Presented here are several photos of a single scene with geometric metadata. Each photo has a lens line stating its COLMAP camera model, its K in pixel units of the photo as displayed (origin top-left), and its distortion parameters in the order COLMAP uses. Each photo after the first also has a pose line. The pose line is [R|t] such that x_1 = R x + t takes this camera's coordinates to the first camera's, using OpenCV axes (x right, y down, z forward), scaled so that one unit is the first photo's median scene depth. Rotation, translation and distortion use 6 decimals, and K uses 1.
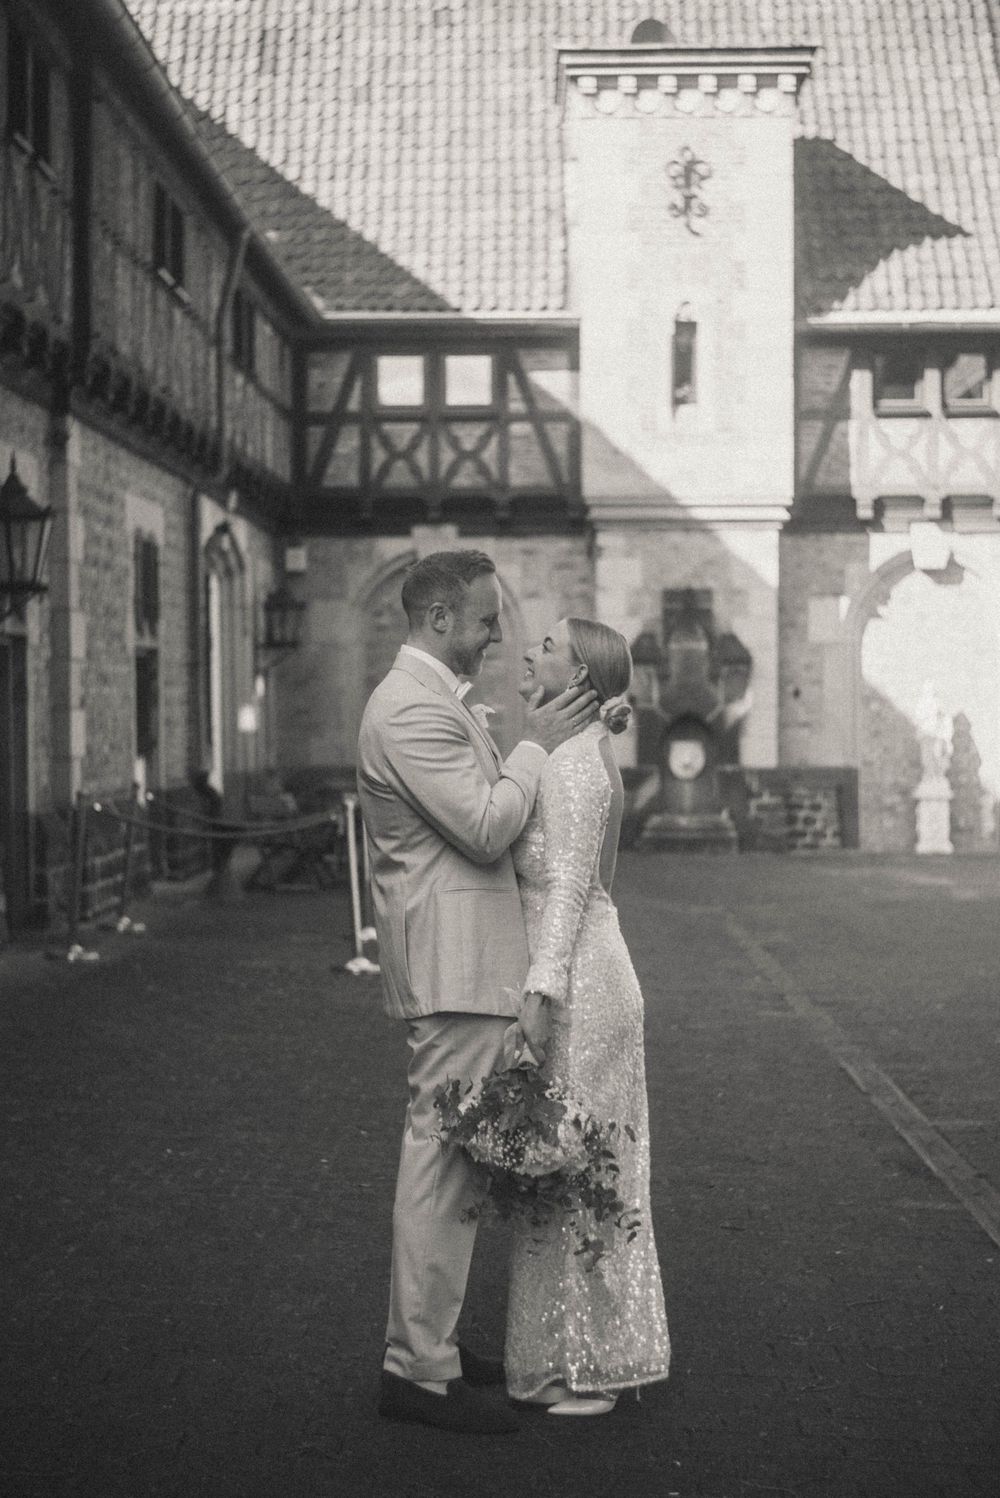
lens RADIAL K [[2459.8, 0, 500.0], [0, 2459.8, 749.0], [0, 0, 1]] dist [0.025593, -0.020360]
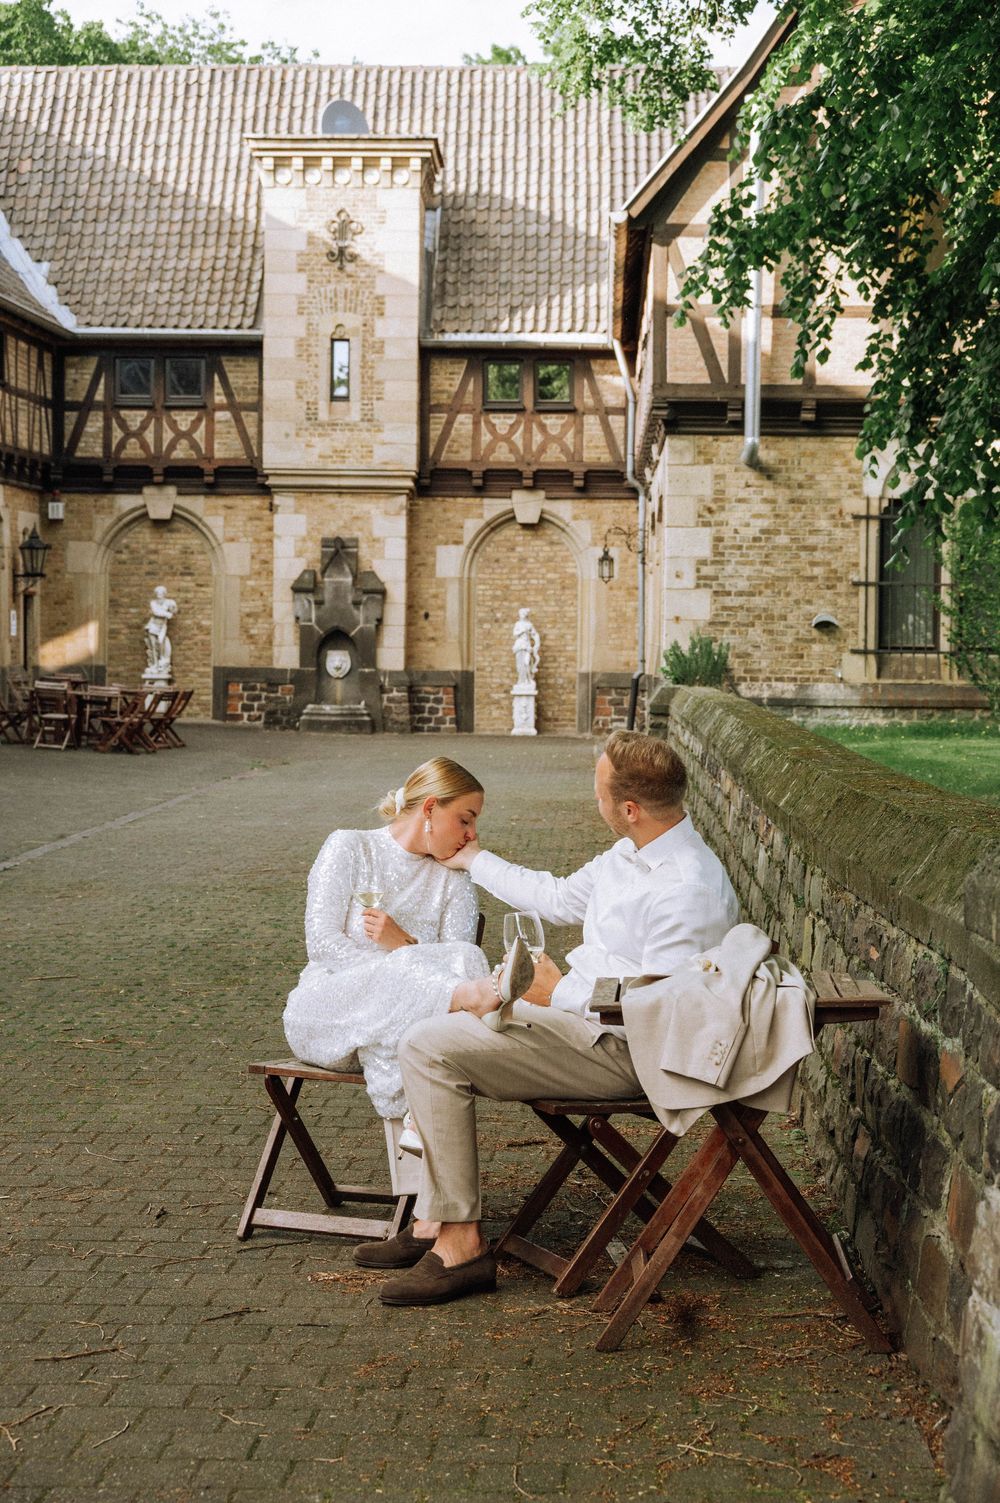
lens RADIAL K [[2575.6, 0, 500.0], [0, 2575.6, 751.5], [0, 0, 1]] dist [-0.012941, 0.080469]
pose [[0.999782, 0.016052, -0.013348, 0.181541], [-0.015549, 0.999194, 0.037011, -0.001211], [0.013931, -0.036796, 0.999226, -0.410720]]
